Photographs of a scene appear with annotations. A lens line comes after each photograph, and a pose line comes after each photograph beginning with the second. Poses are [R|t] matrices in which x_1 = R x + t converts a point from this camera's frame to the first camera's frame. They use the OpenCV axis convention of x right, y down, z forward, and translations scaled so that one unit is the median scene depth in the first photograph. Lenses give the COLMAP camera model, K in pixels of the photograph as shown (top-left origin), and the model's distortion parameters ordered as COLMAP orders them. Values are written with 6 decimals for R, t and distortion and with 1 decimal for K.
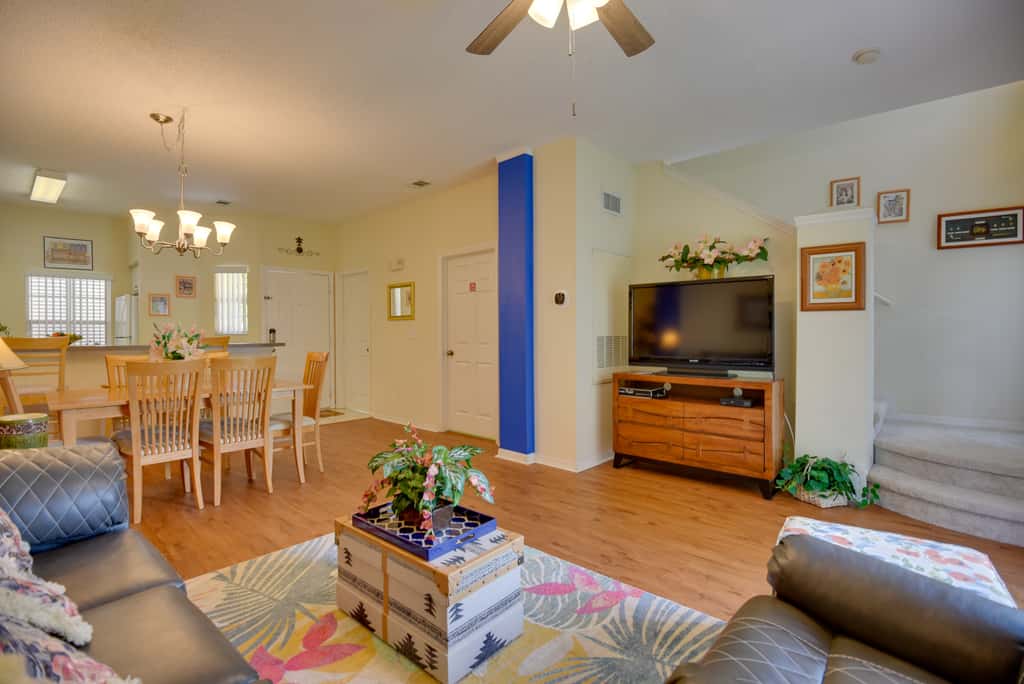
lens RADIAL K [[468.8, 0, 508.9], [0, 468.8, 335.9], [0, 0, 1]] dist [-0.020640, -0.011061]
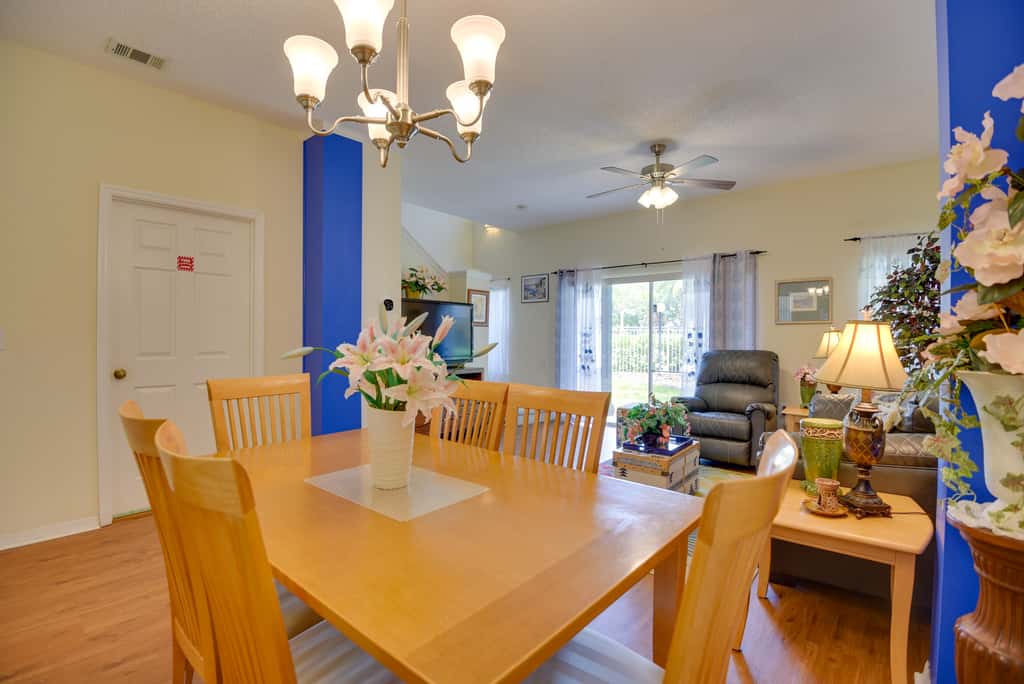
lens RADIAL K [[466.3, 0, 512.0], [0, 466.3, 342.0], [0, 0, 1]] dist [-0.029959, -0.000586]
pose [[-0.032717, -0.005164, 0.999451, -1.072977], [-0.000860, 0.999986, 0.005139, -0.004248], [-0.999464, -0.000692, -0.032721, 0.884338]]
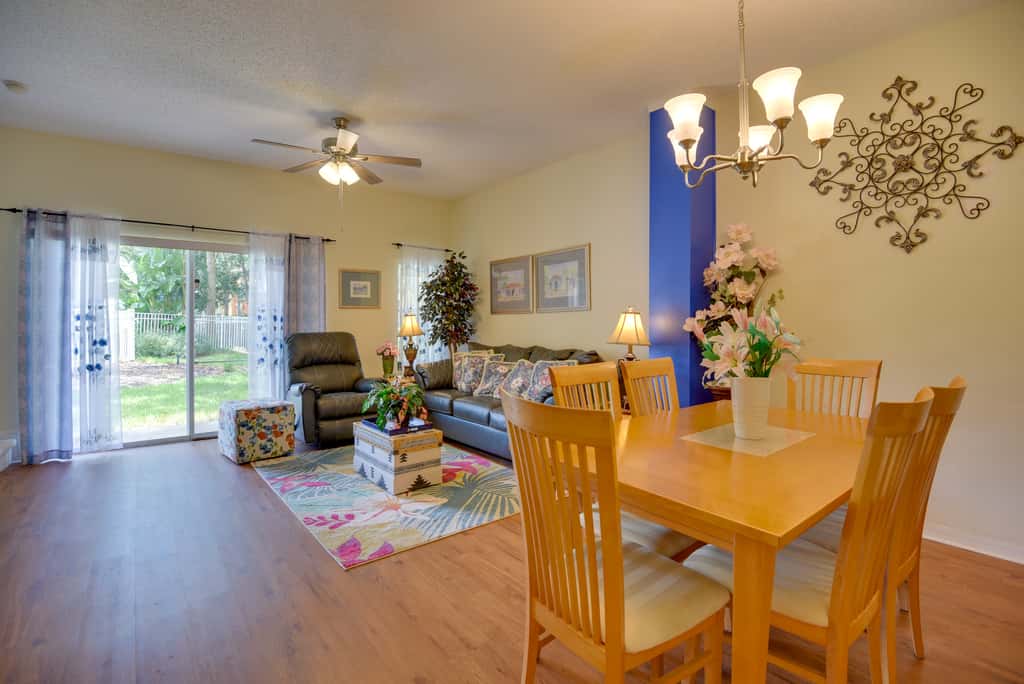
lens RADIAL K [[478.6, 0, 507.3], [0, 478.6, 325.4], [0, 0, 1]] dist [-0.022898, -0.012692]
pose [[-0.986159, 0.002838, 0.165777, -0.512310], [0.005740, 0.999839, 0.017026, -0.017078], [-0.165701, 0.017742, -0.986016, 1.524653]]
